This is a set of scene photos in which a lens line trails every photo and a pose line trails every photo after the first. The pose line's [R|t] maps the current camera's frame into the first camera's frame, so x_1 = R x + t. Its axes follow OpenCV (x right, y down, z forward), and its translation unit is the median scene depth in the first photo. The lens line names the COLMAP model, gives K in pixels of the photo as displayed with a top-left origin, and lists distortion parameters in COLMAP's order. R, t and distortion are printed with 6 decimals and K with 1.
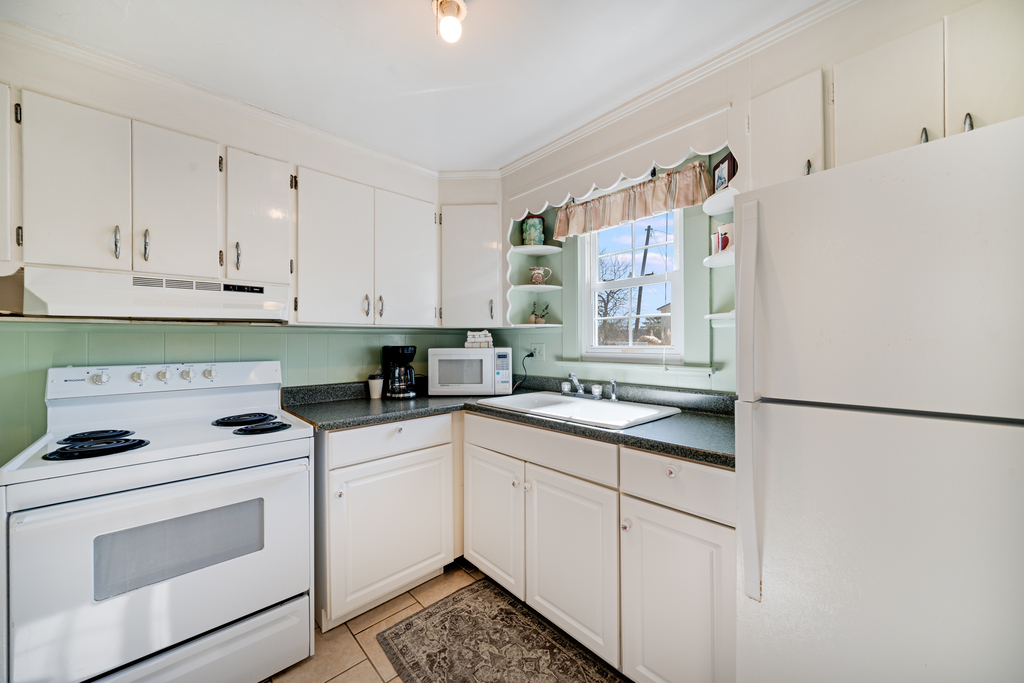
lens RADIAL K [[382.1, 0, 512.1], [0, 382.1, 339.7], [0, 0, 1]] dist [-0.006791, -0.000061]
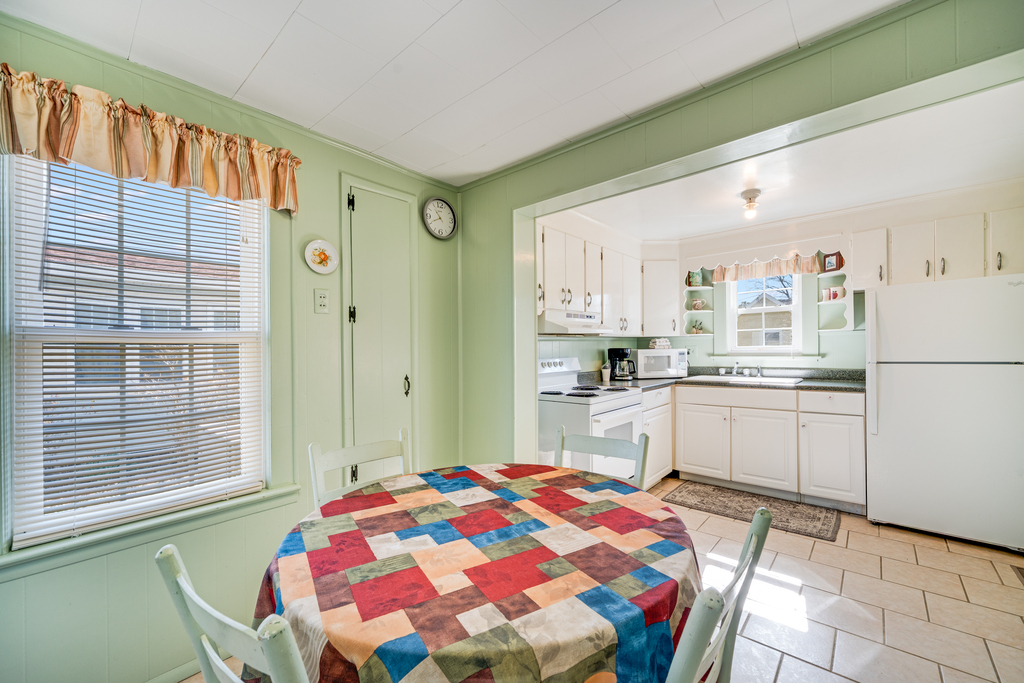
lens RADIAL K [[416.7, 0, 513.2], [0, 416.7, 350.5], [0, 0, 1]] dist [-0.000084, -0.000071]
pose [[0.994342, -0.012046, 0.105545, -0.949945], [0.011031, 0.999887, 0.010190, 0.003095], [-0.105656, -0.008968, 0.994362, -0.718424]]
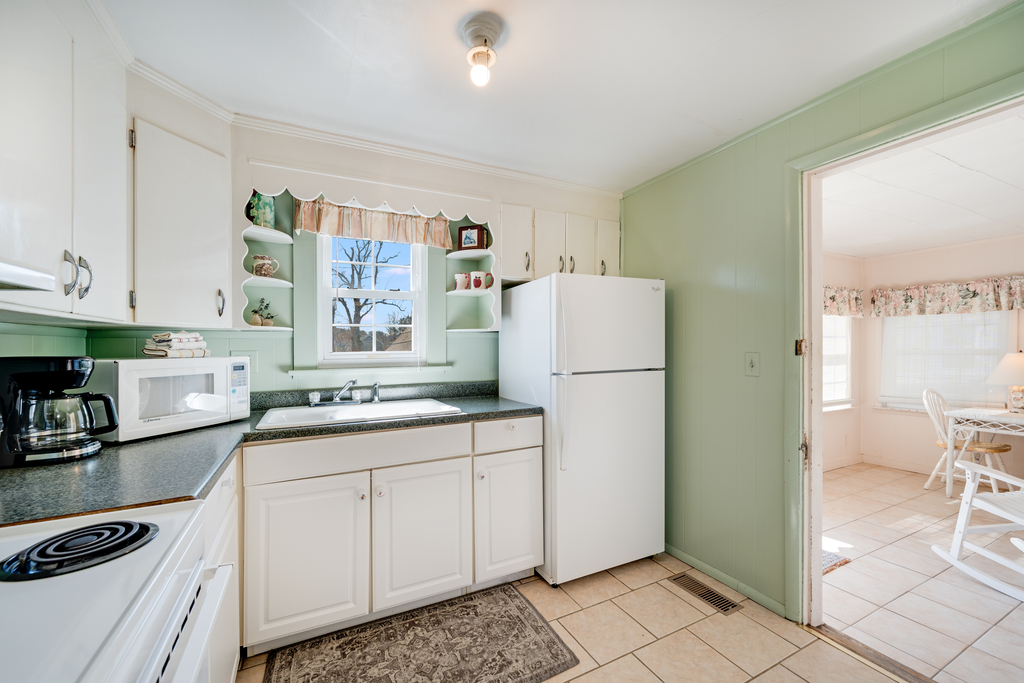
lens RADIAL K [[407.2, 0, 509.7], [0, 407.2, 353.6], [0, 0, 1]] dist [-0.000089, 0.000164]
pose [[0.272722, -0.012353, 0.962014, -0.653384], [0.000706, 0.999920, 0.012640, 0.006054], [-0.962093, -0.002768, 0.272708, 0.279644]]
